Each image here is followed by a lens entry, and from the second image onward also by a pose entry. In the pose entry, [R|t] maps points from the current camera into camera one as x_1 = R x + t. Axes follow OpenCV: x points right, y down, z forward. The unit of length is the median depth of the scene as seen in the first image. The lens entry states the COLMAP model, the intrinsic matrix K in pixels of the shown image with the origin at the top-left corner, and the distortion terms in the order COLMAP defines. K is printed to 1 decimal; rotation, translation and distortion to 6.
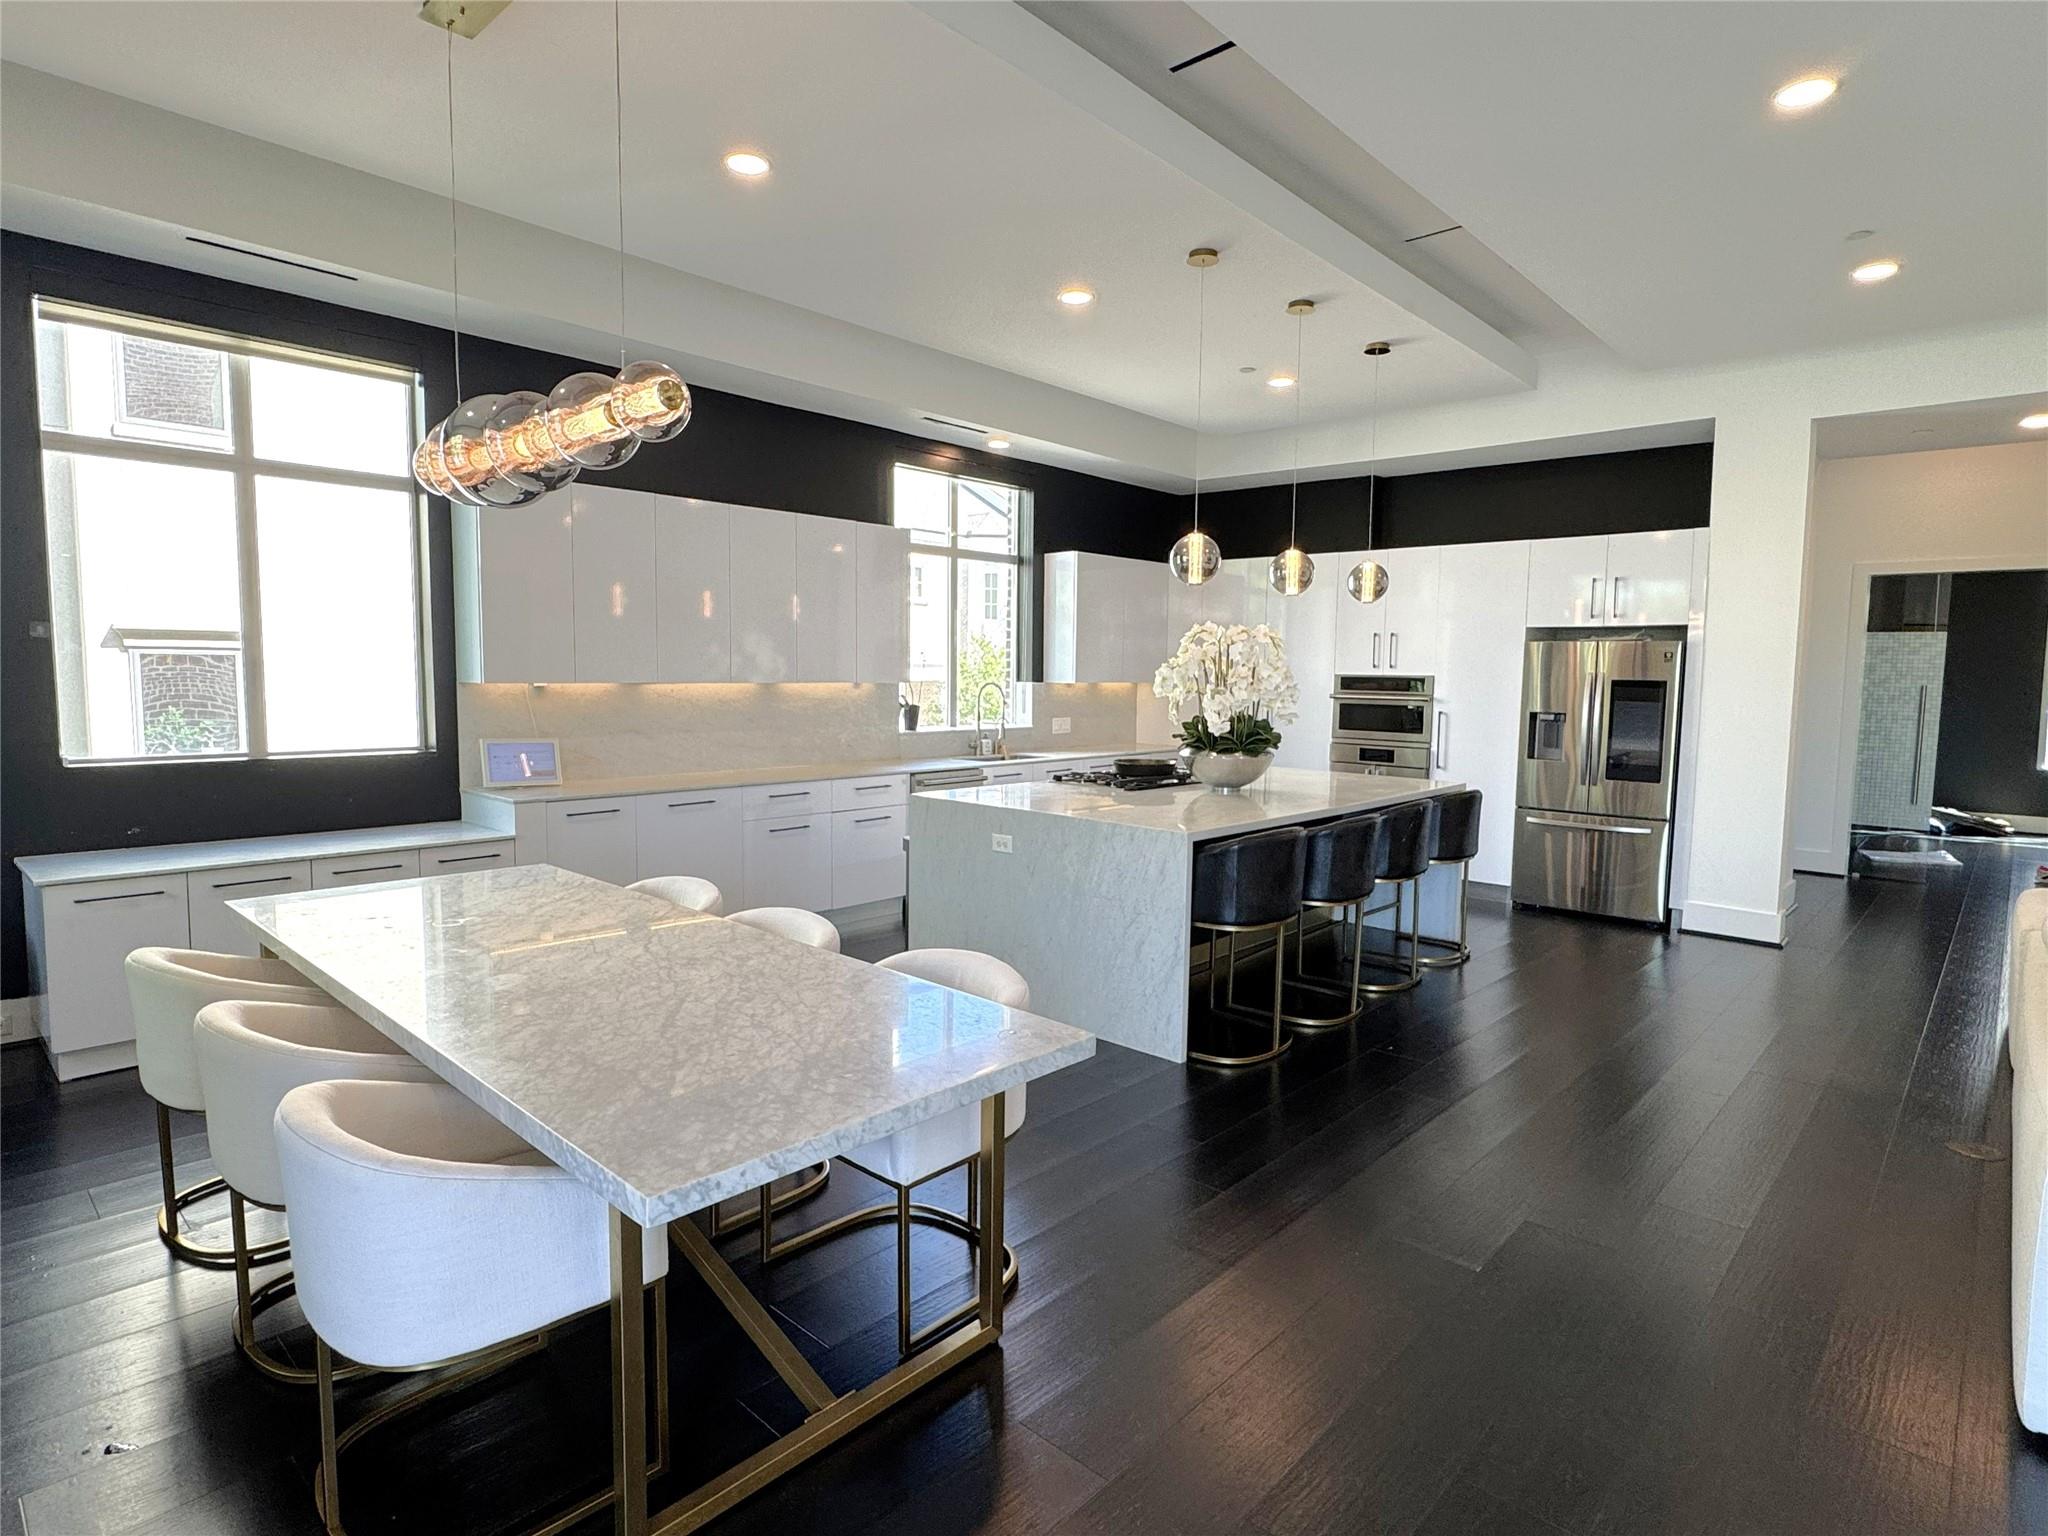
lens RADIAL K [[1082.2, 0, 1024.0], [0, 1082.2, 768.0], [0, 0, 1]] dist [-0.013427, -0.000809]
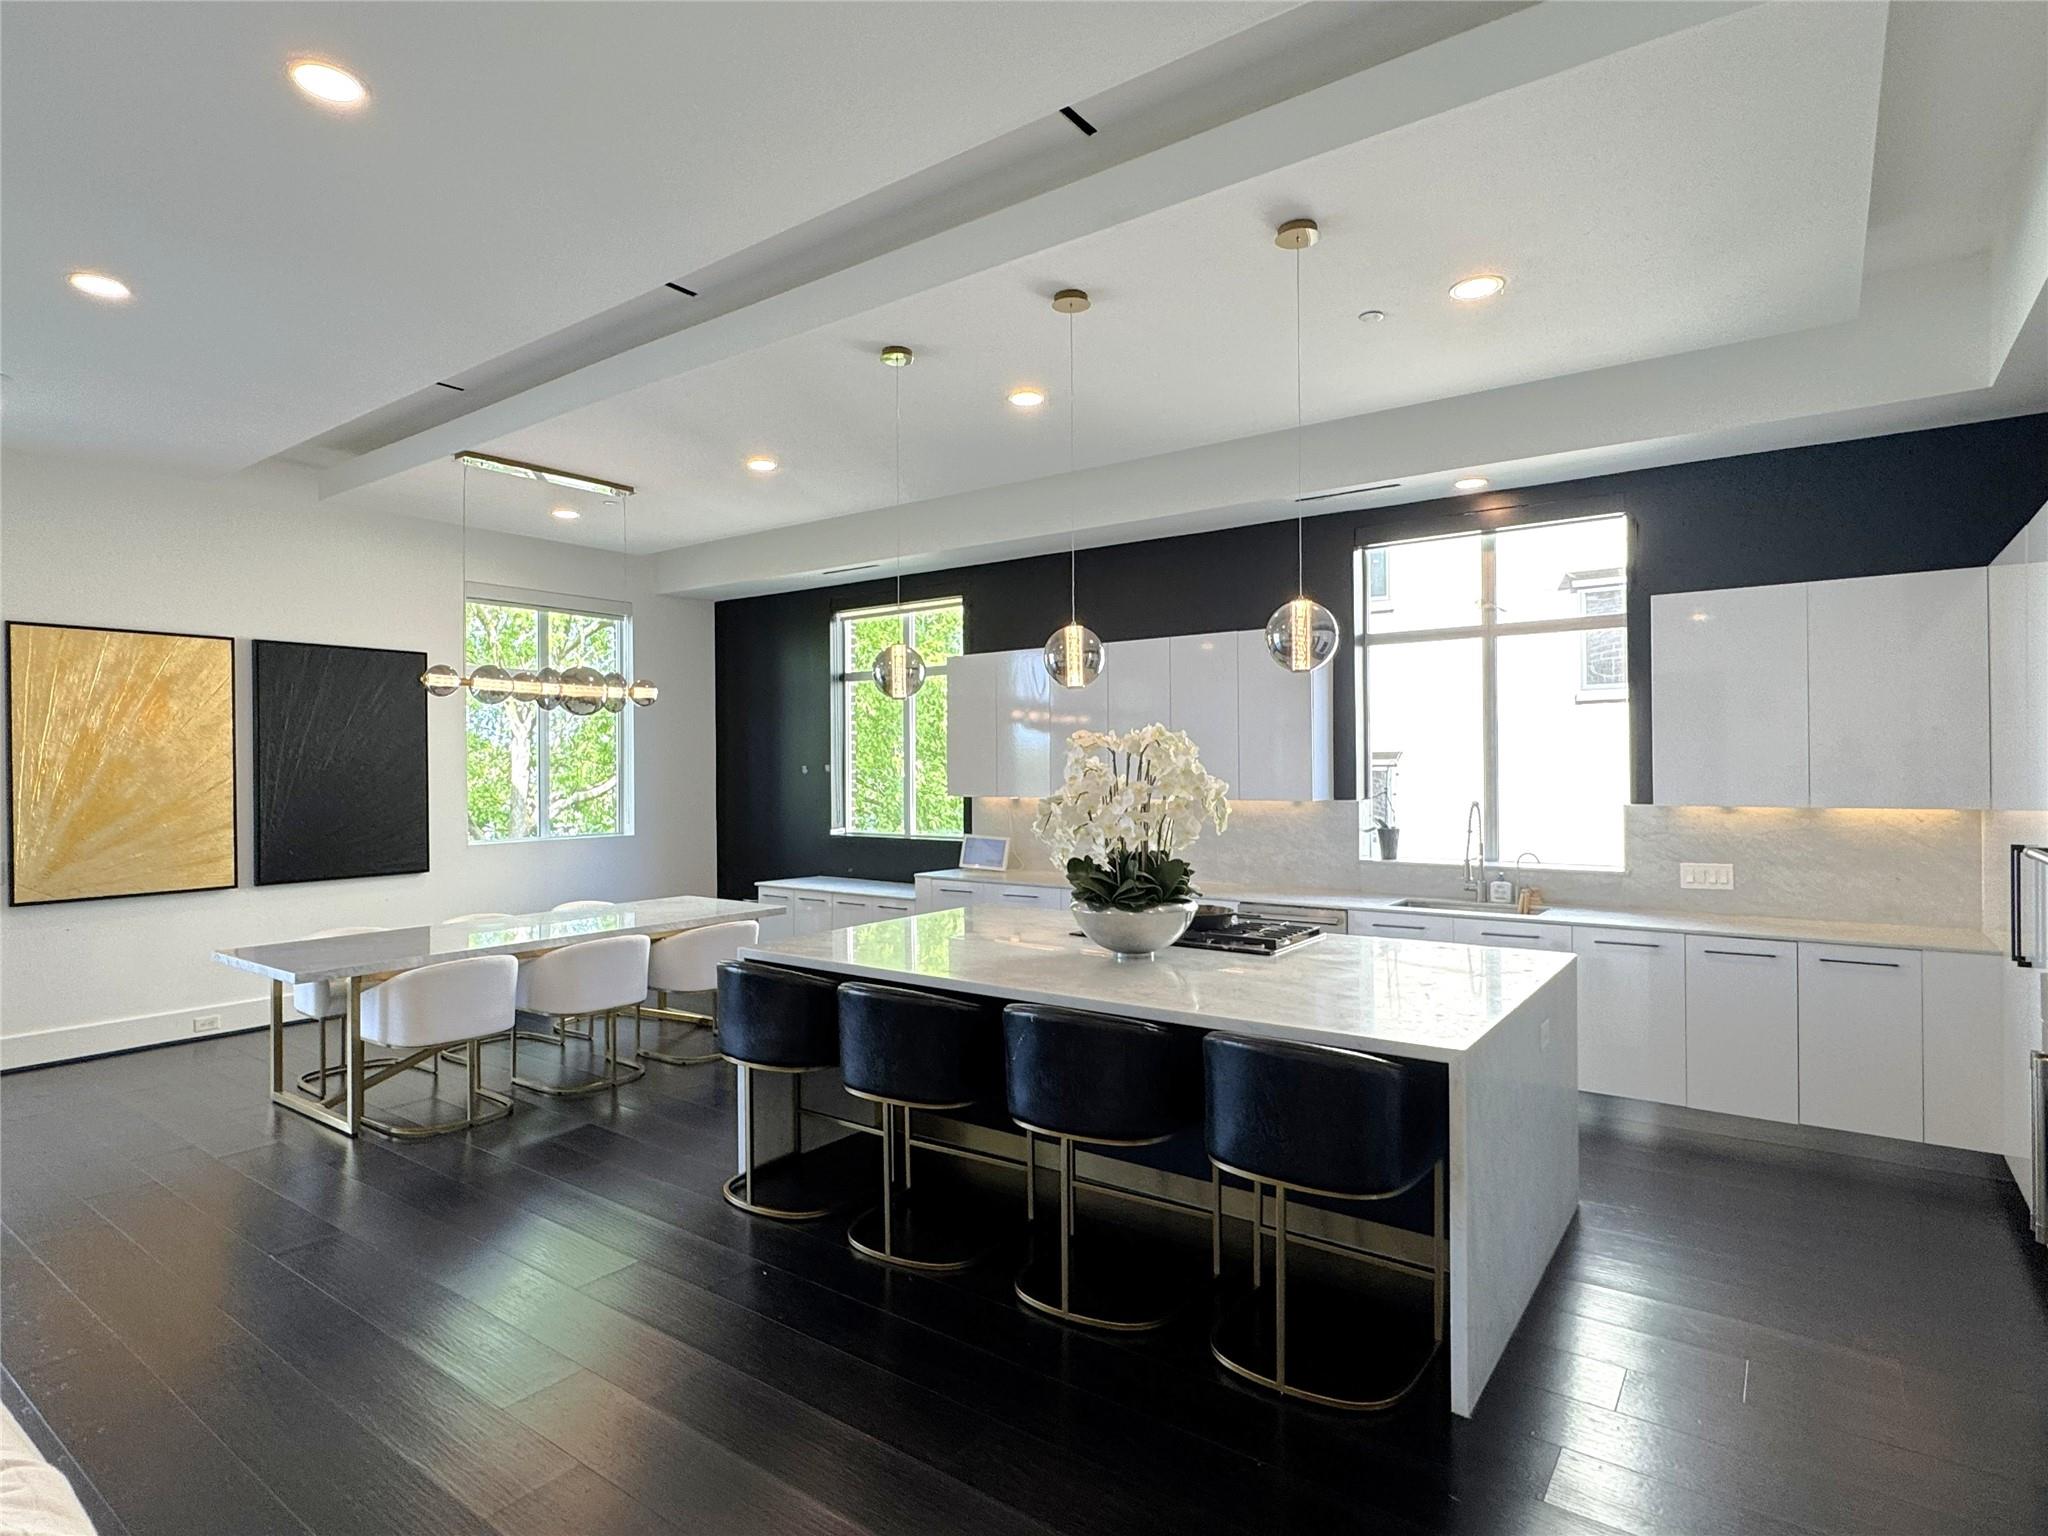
lens RADIAL K [[1082.2, 0, 1024.0], [0, 1082.2, 768.0], [0, 0, 1]] dist [-0.013427, -0.000809]
pose [[0.119739, -0.014882, -0.992694, 0.756584], [-0.082518, 0.996279, -0.024889, -0.068317], [0.989370, 0.084895, 0.118065, 0.704261]]
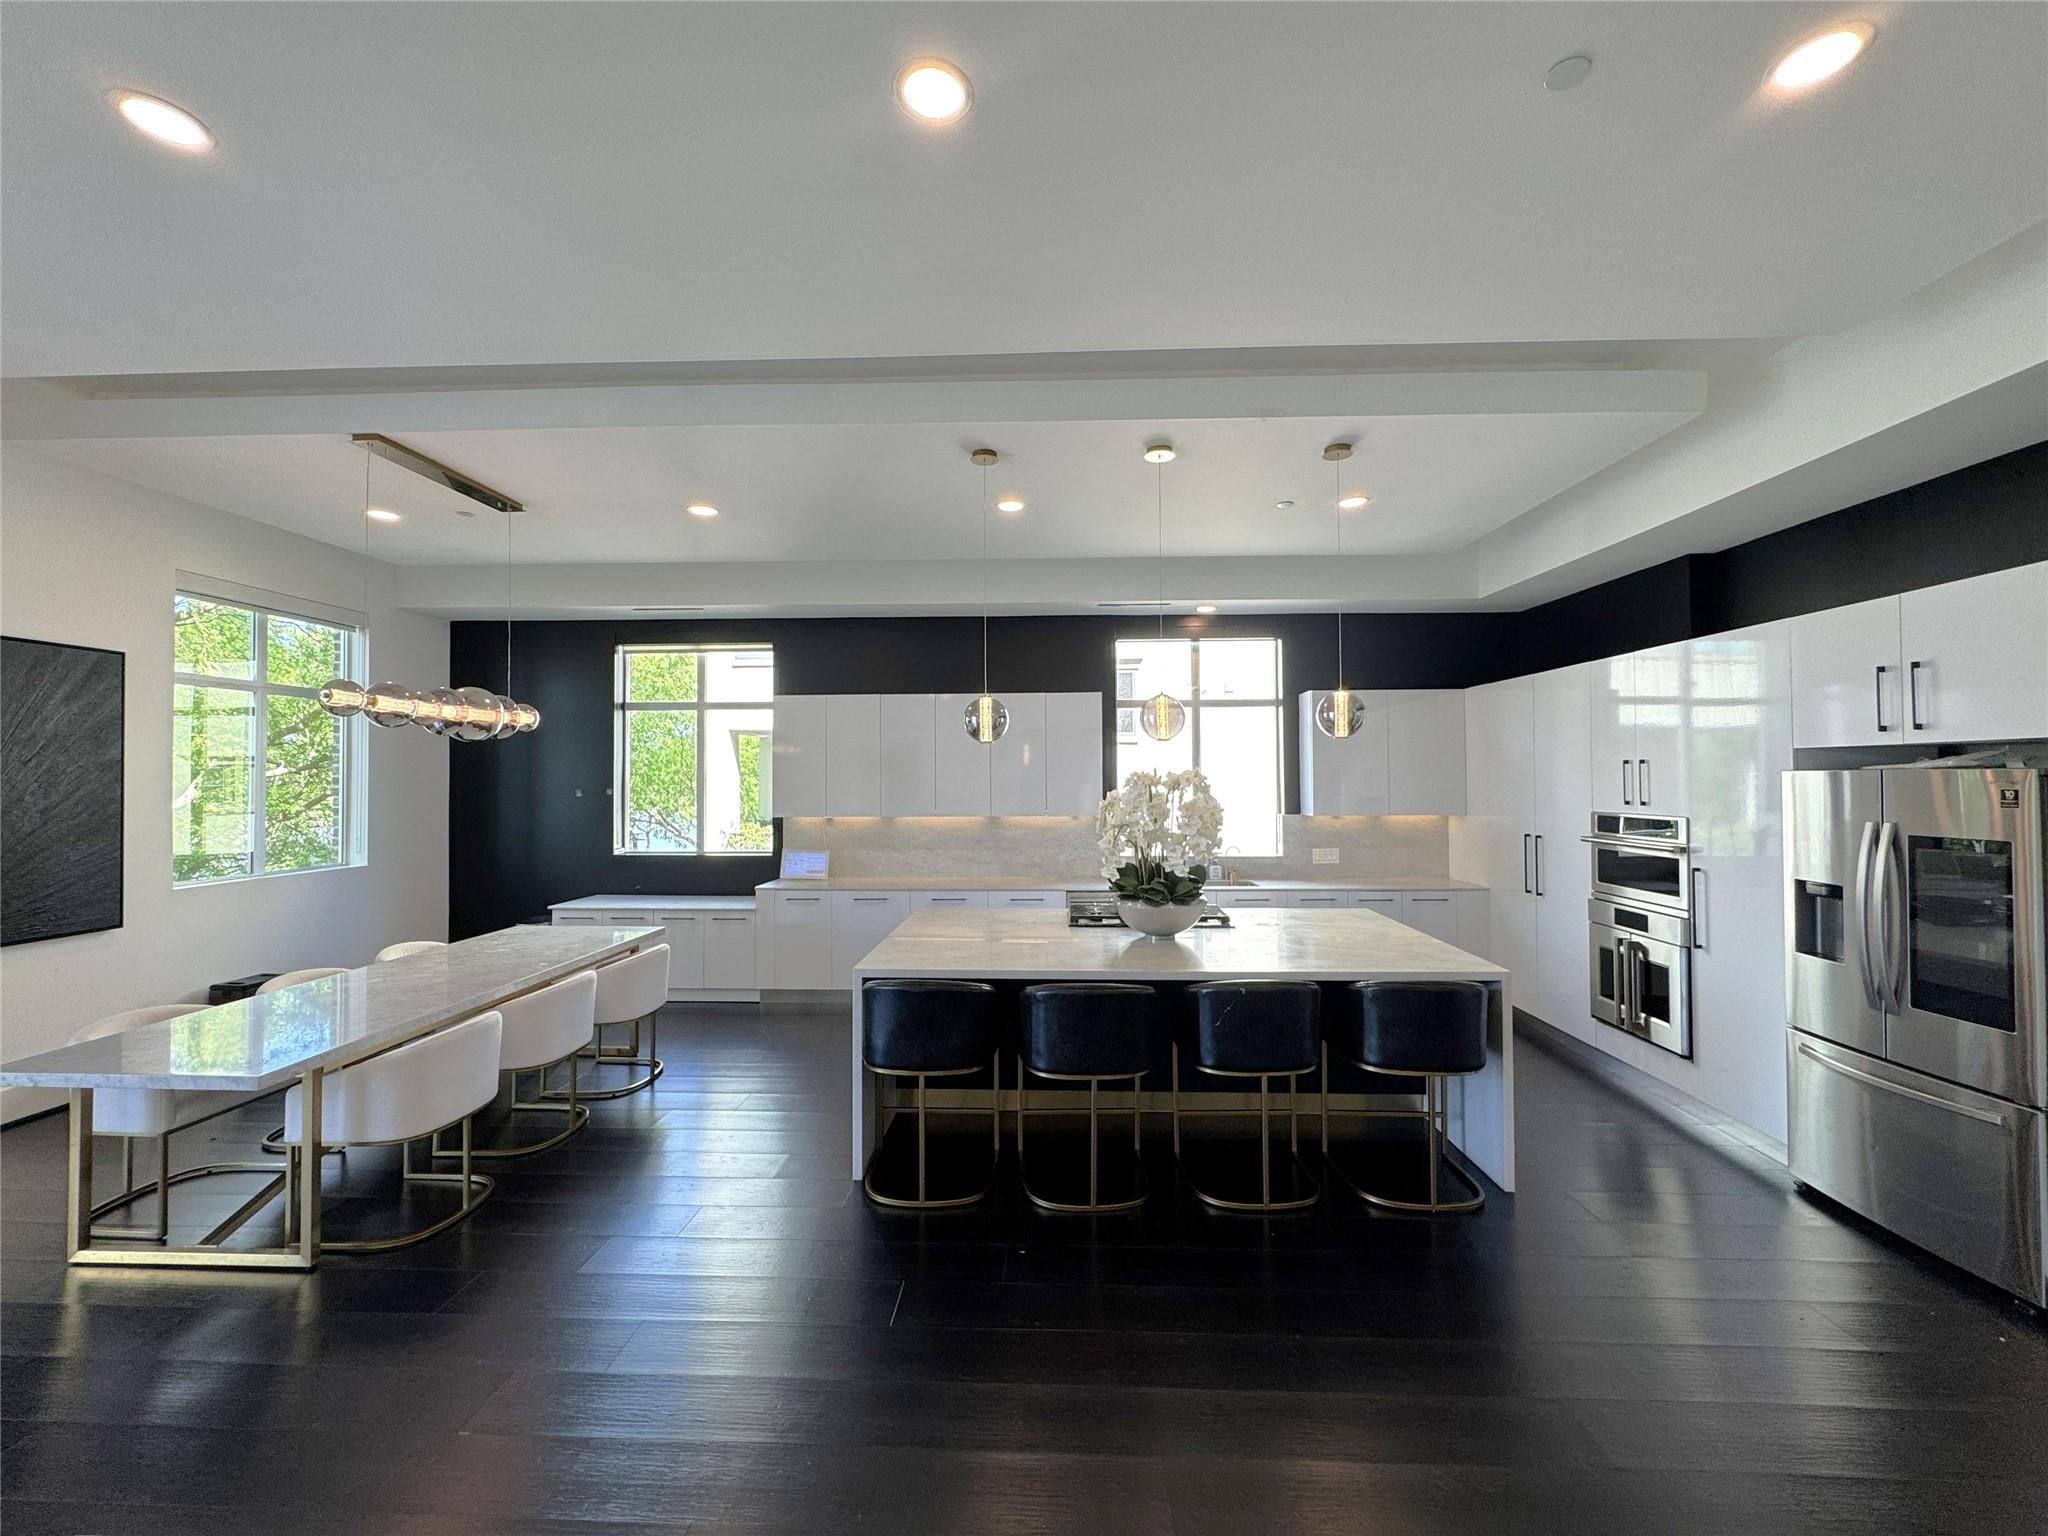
lens RADIAL K [[818.0, 0, 1024.0], [0, 818.0, 768.0], [0, 0, 1]] dist [-0.007880, 0.000067]
pose [[0.654701, -0.026197, -0.755434, 0.564729], [-0.055656, 0.995016, -0.082740, -0.054373], [0.753836, 0.096214, 0.649980, 0.343473]]
